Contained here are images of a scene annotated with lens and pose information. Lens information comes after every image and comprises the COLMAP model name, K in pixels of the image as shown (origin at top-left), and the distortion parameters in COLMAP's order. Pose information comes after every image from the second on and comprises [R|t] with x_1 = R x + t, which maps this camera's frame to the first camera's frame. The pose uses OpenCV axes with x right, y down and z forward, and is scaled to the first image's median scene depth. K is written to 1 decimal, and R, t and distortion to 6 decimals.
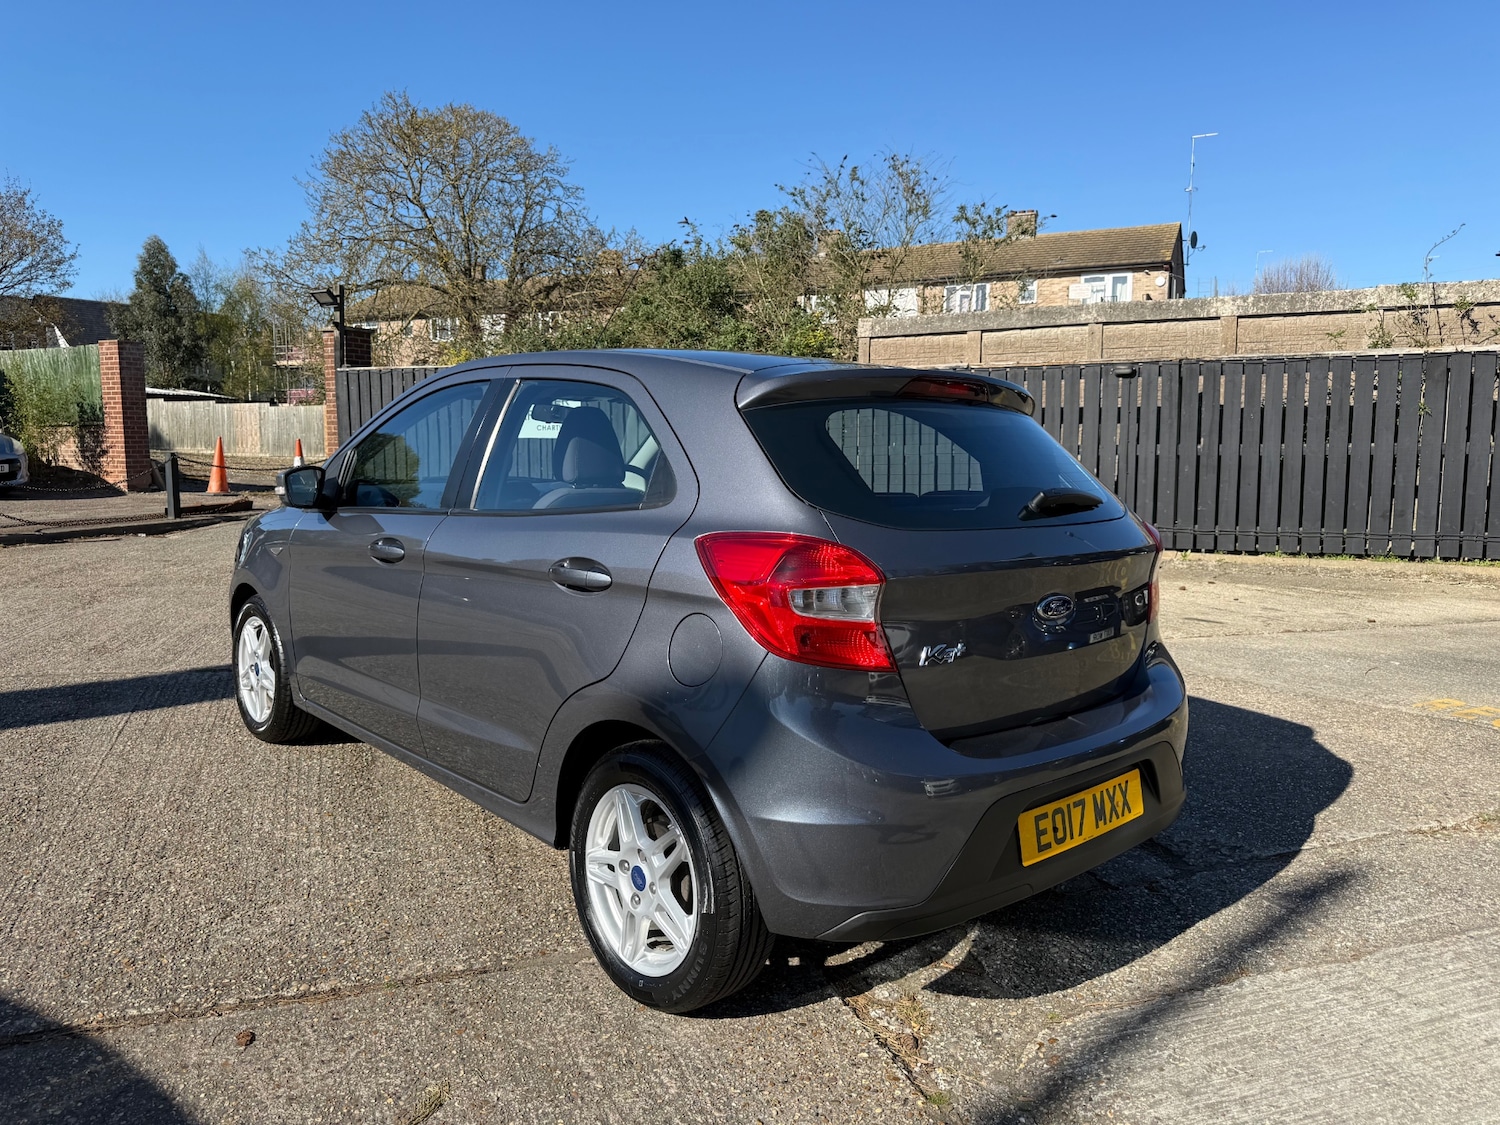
lens RADIAL K [[1060.3, 0, 750.0], [0, 1060.3, 562.5], [0, 0, 1]] dist [0.039049, -0.052286]
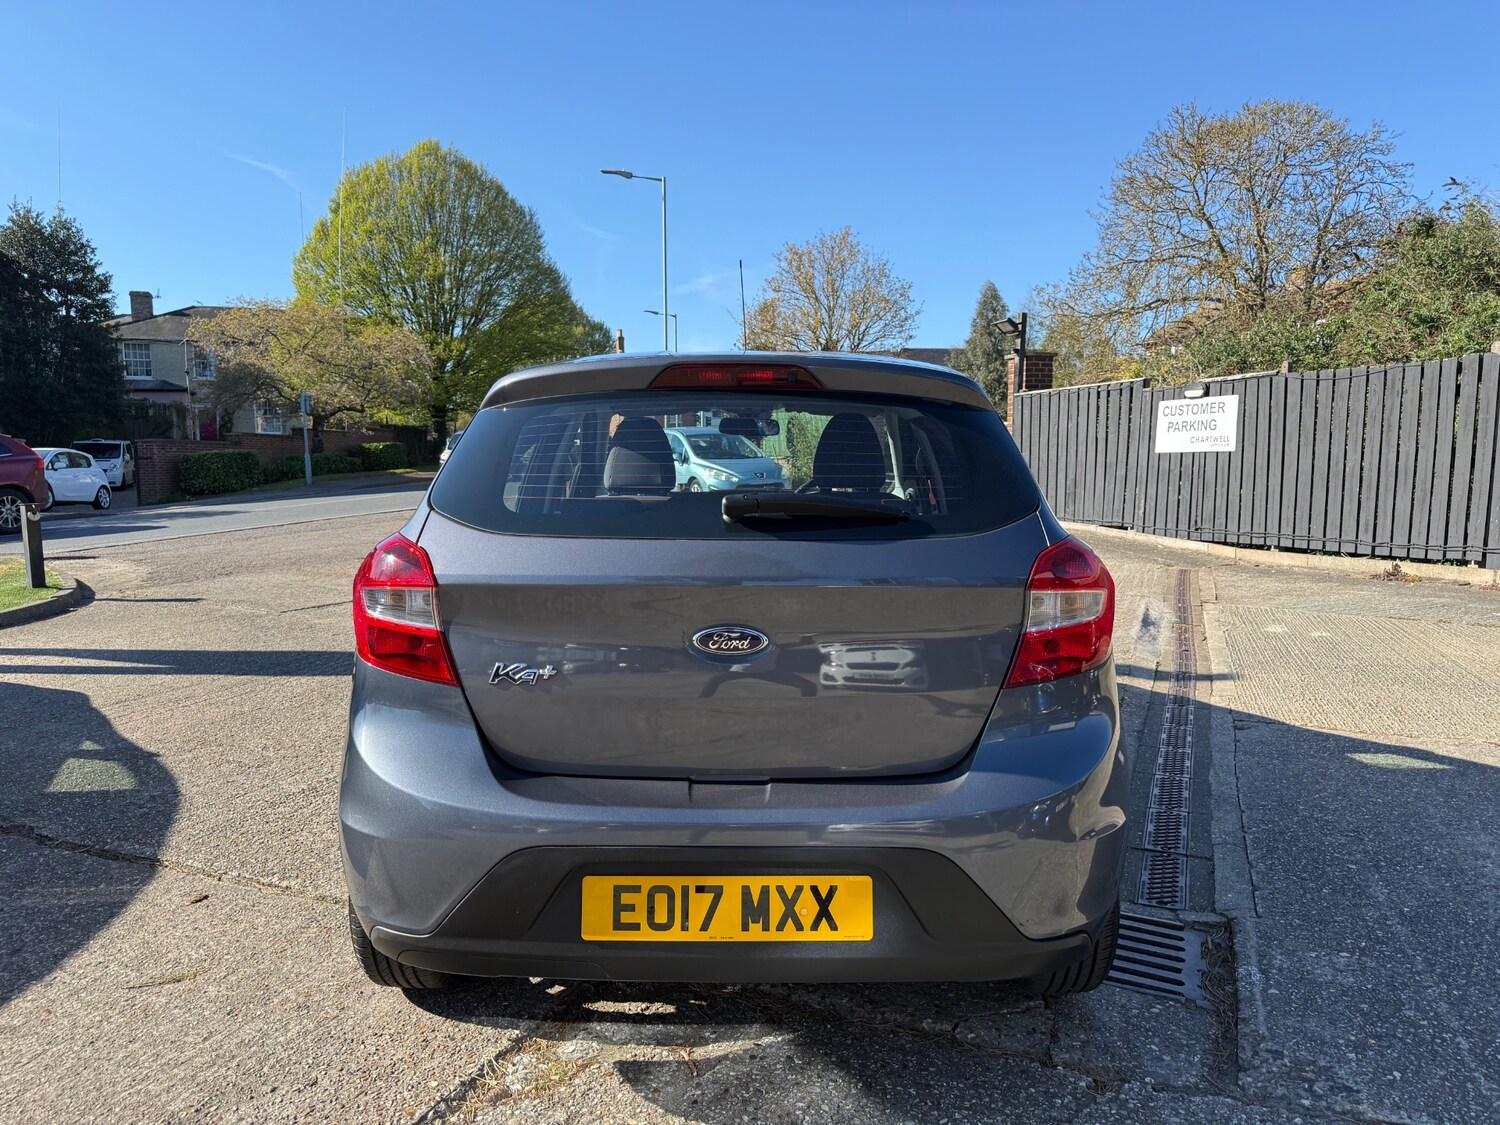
lens RADIAL K [[1060.3, 0, 750.0], [0, 1060.3, 562.5], [0, 0, 1]] dist [0.039049, -0.052286]
pose [[0.727468, 0.044862, -0.684673, 0.791833], [-0.060249, 0.998182, 0.001389, -0.016753], [0.683491, 0.040241, 0.728849, 0.404698]]
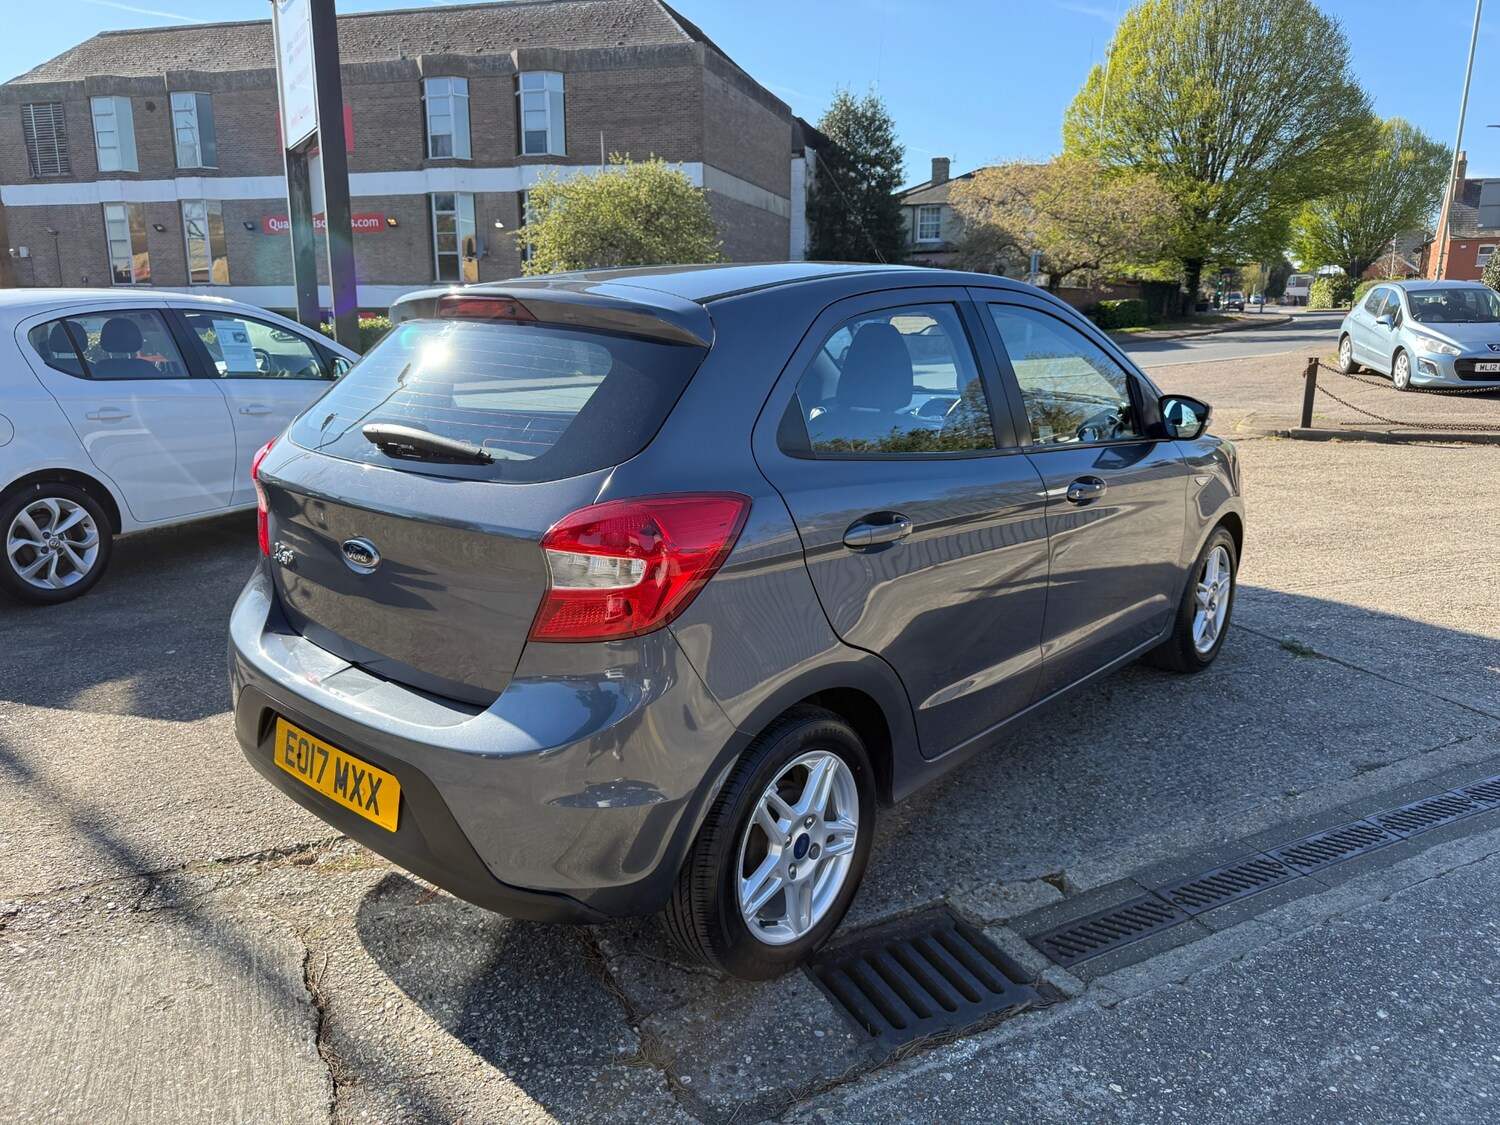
lens RADIAL K [[1060.3, 0, 750.0], [0, 1060.3, 562.5], [0, 0, 1]] dist [0.039049, -0.052286]
pose [[0.110420, 0.208321, -0.971808, 1.146518], [-0.113152, 0.974064, 0.195948, -0.156274], [0.987423, 0.088325, 0.131128, 1.141438]]
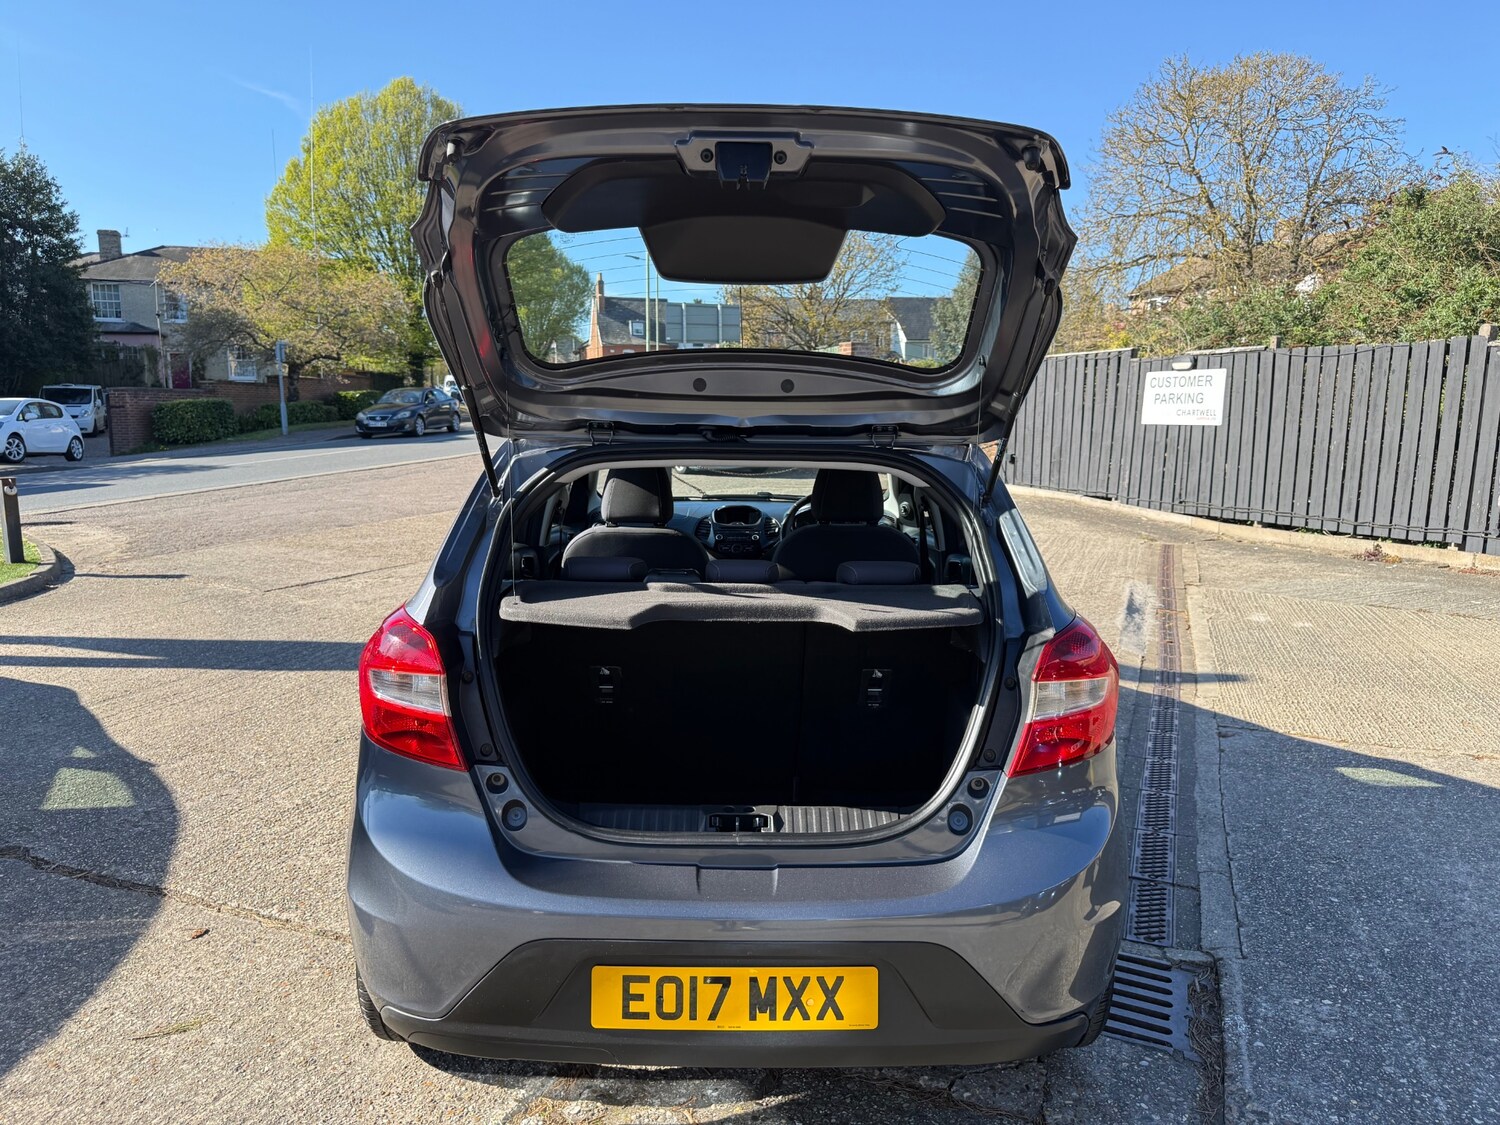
lens RADIAL K [[1064.7, 0, 746.9], [0, 1064.7, 558.5], [0, 0, 1]] dist [0.029749, -0.041029]
pose [[0.737751, 0.081821, -0.670096, 0.771968], [-0.067823, 0.996589, 0.047016, -0.118482], [0.671658, 0.010761, 0.740784, 0.385816]]
